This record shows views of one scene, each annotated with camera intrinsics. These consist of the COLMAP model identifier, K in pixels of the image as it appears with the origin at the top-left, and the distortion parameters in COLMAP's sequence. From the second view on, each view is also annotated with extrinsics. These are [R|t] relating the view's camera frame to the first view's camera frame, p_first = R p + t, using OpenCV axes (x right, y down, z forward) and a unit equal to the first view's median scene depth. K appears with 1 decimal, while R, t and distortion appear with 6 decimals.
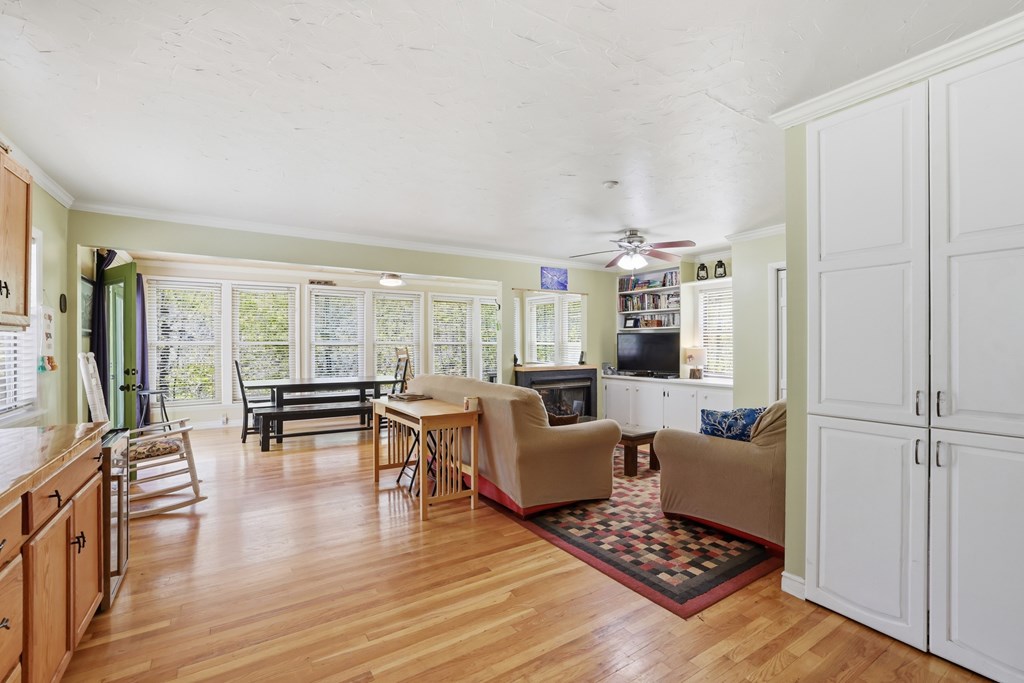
lens RADIAL K [[444.0, 0, 512.0], [0, 444.0, 341.5], [0, 0, 1]] dist [-0.048381, 0.016293]
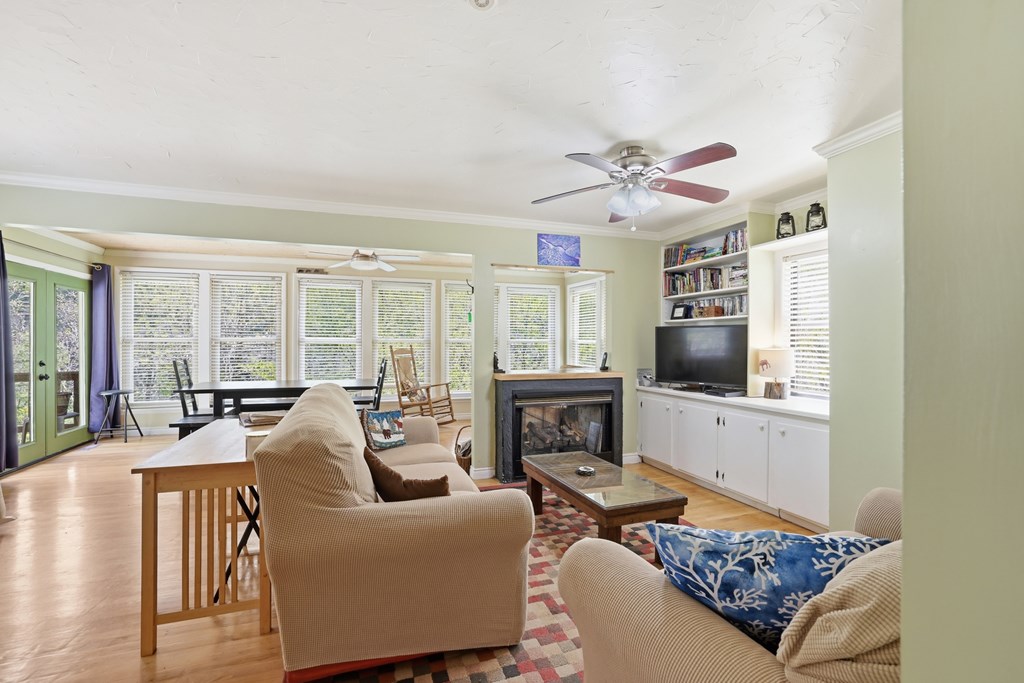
lens RADIAL K [[444.0, 0, 512.0], [0, 444.0, 341.5], [0, 0, 1]] dist [-0.048381, 0.016293]
pose [[0.972133, 0.003255, -0.234408, 0.191221], [-0.002813, 0.999994, 0.002220, 0.003799], [0.234414, -0.001499, 0.972136, 0.296475]]
